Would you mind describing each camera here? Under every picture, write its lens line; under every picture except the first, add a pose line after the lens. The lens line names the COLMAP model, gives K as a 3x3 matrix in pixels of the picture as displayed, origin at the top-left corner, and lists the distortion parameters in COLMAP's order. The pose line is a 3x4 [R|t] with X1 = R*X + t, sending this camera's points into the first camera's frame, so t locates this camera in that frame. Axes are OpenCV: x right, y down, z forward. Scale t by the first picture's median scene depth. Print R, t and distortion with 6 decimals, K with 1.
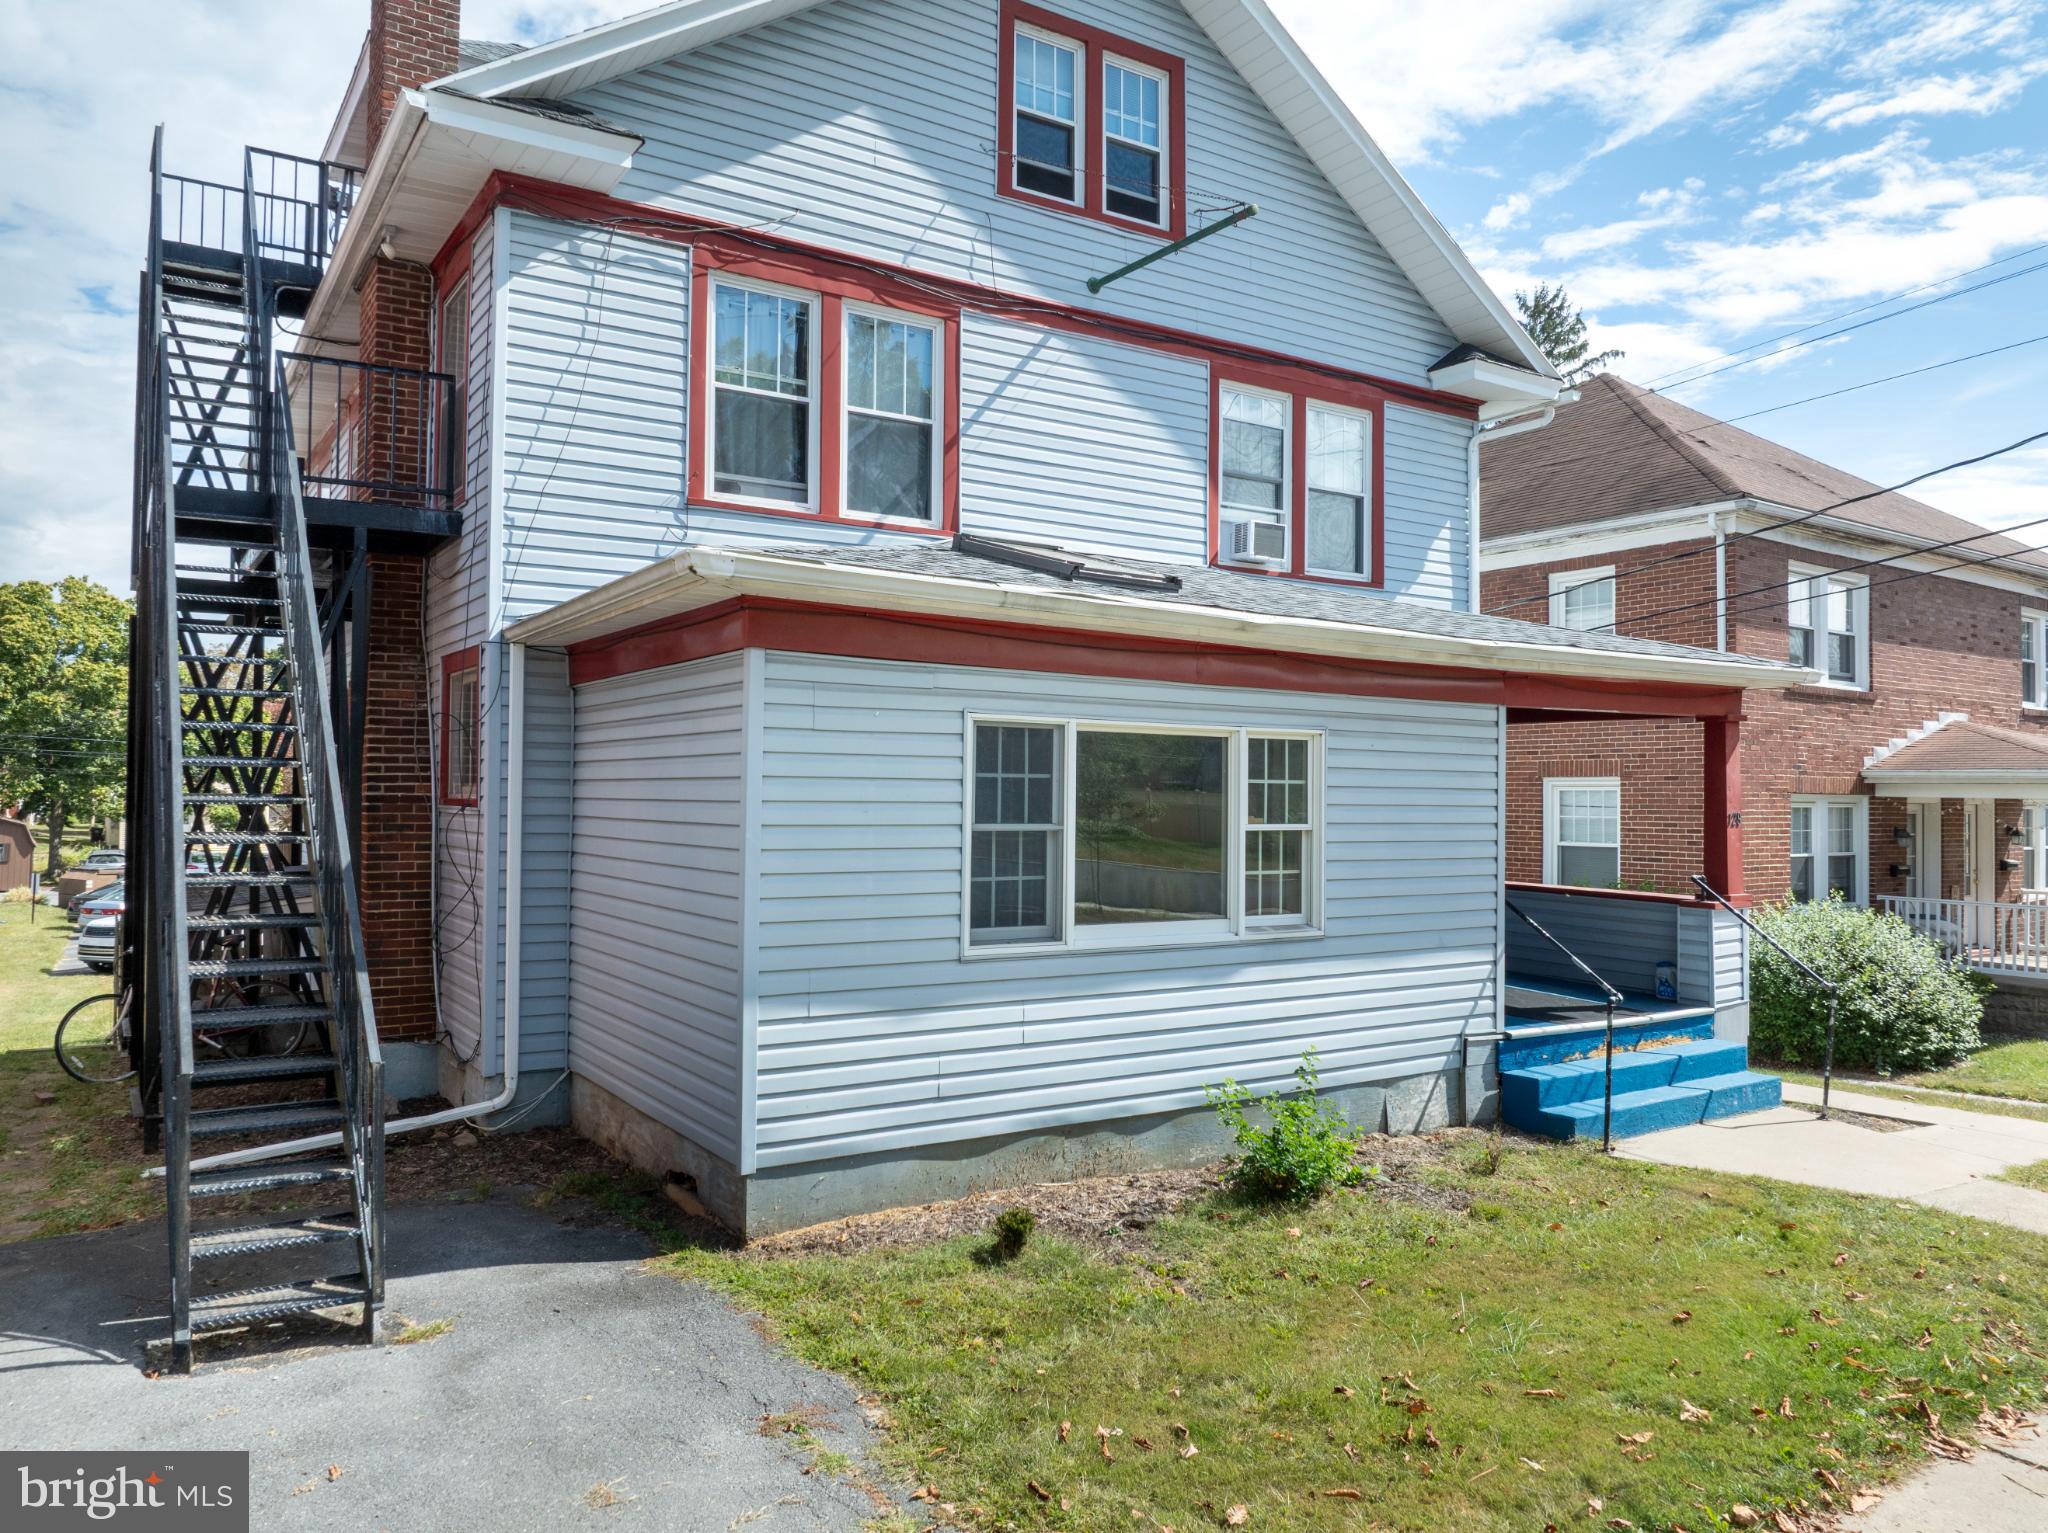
lens RADIAL K [[1436.2, 0, 1024.0], [0, 1436.2, 766.5], [0, 0, 1]] dist [-0.035207, -0.002169]
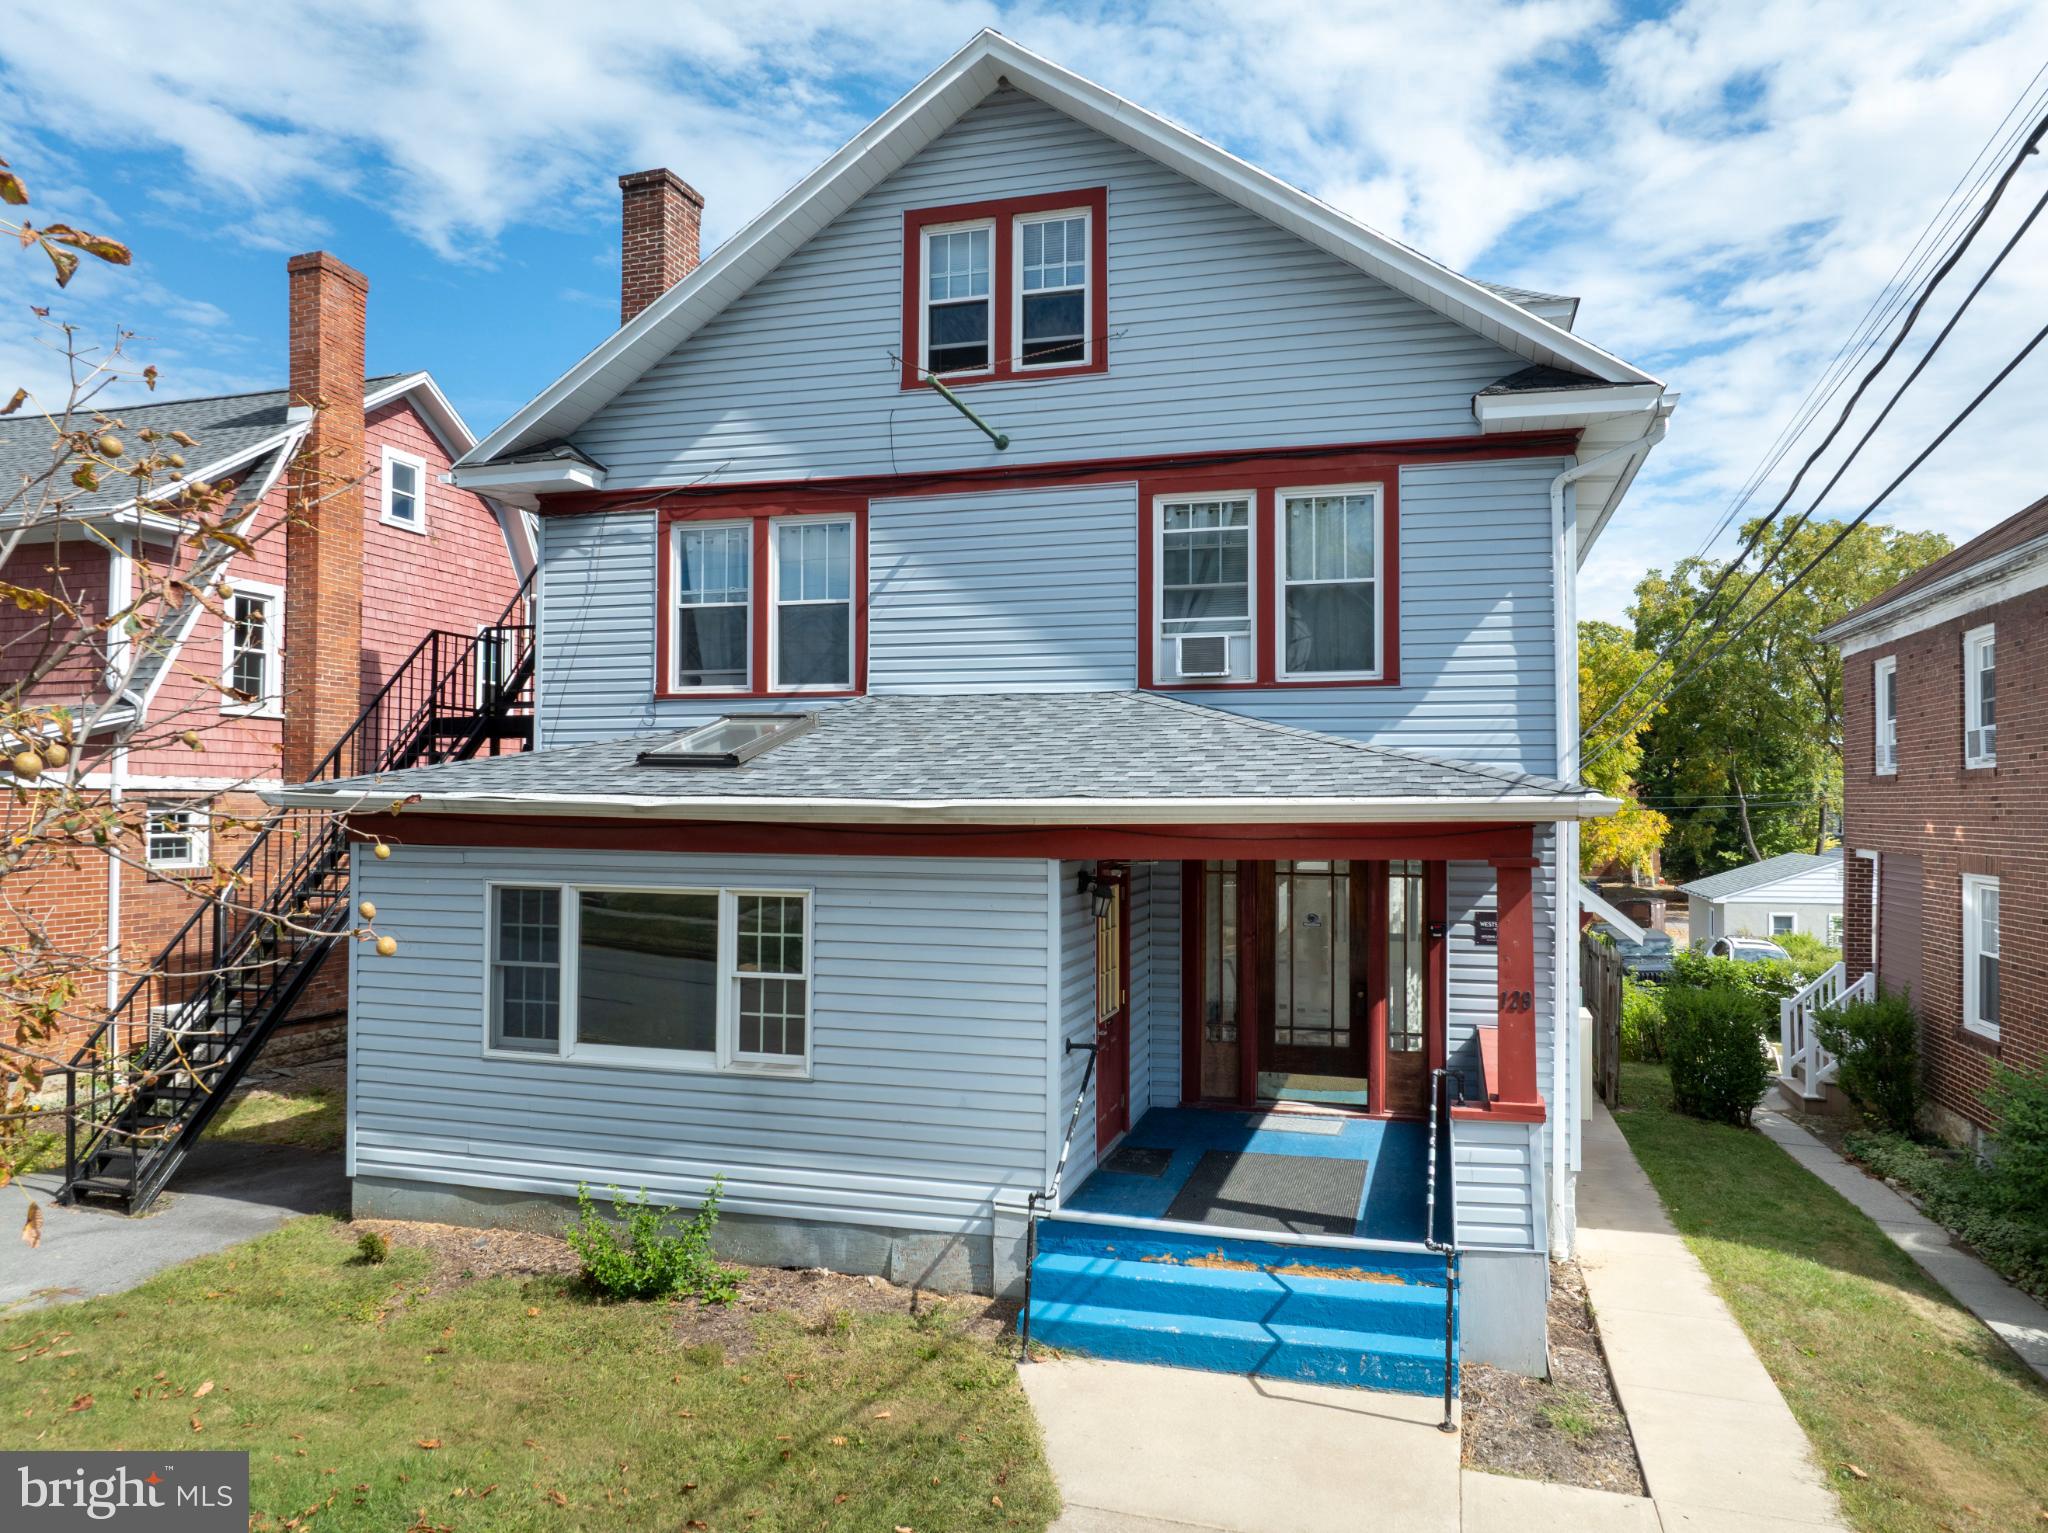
lens RADIAL K [[1434.8, 0, 1024.0], [0, 1434.8, 766.5], [0, 0, 1]] dist [-0.008142, -0.071109]
pose [[0.653884, -0.028451, -0.756060, 1.028956], [0.016075, 0.999590, -0.023713, -0.080815], [0.756424, 0.003352, 0.654073, 0.370902]]
